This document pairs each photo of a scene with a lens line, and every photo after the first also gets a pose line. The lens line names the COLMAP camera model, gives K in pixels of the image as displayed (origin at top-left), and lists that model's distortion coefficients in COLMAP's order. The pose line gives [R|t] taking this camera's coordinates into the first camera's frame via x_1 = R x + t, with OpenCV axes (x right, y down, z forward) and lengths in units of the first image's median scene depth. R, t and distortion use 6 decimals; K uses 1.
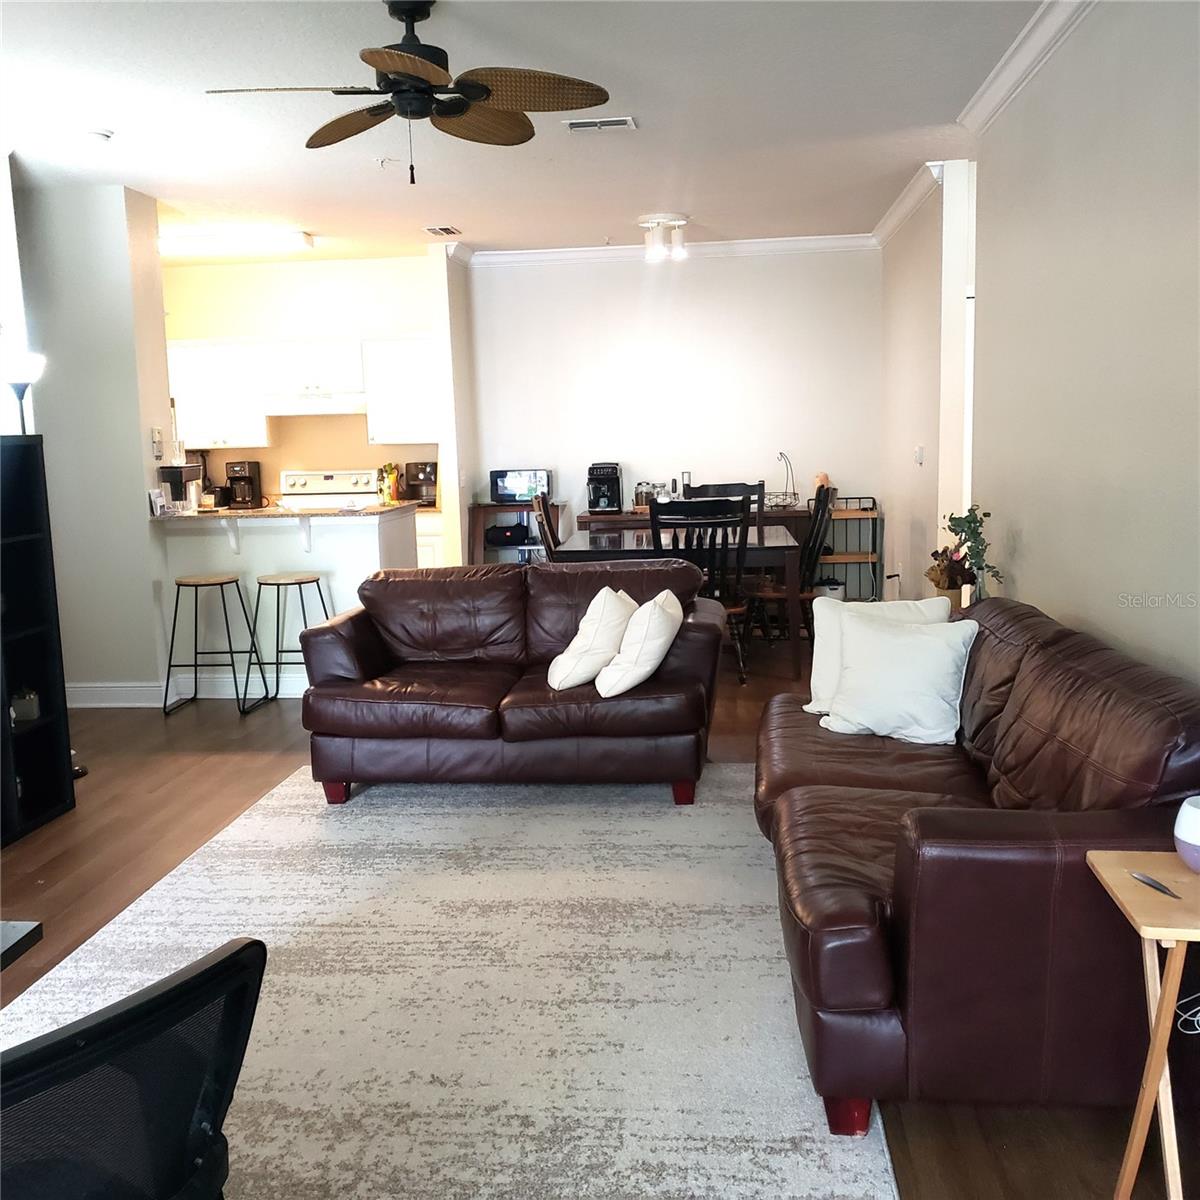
lens RADIAL K [[1232.6, 0, 645.5], [0, 1232.6, 625.8], [0, 0, 1]] dist [-0.012750, 0.000000]
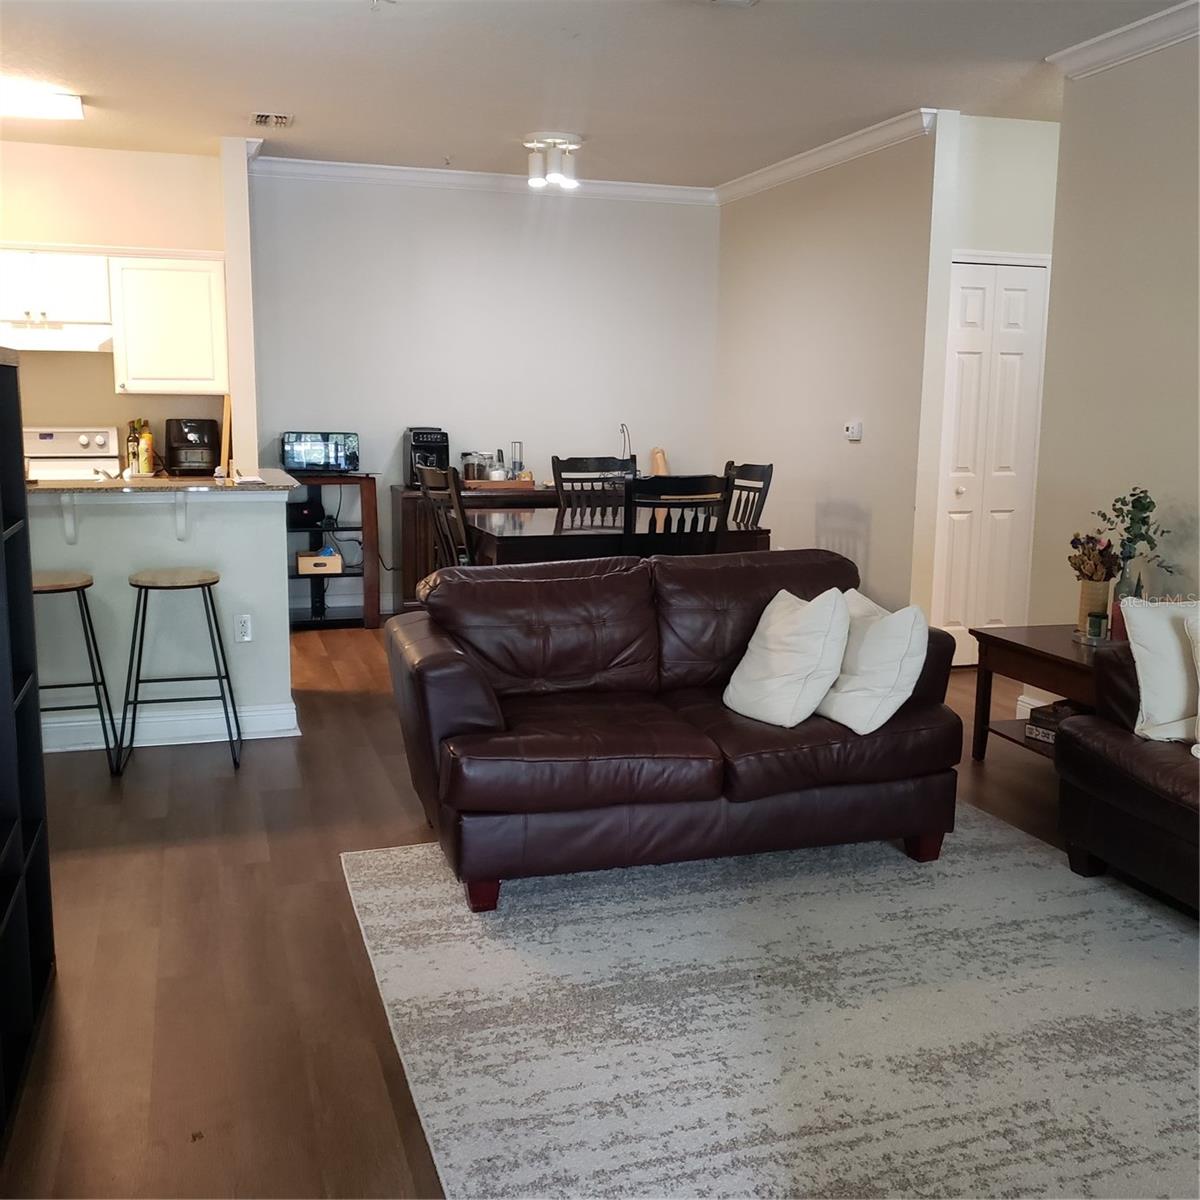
lens RADIAL K [[1232.6, 0, 609.6], [0, 1232.6, 596.7], [0, 0, 1]] dist [-0.012750, 0.000000]
pose [[0.920014, -0.019739, 0.391387, -0.466967], [0.021624, 0.999766, -0.000408, -0.029378], [-0.391288, 0.008839, 0.920226, 0.352737]]
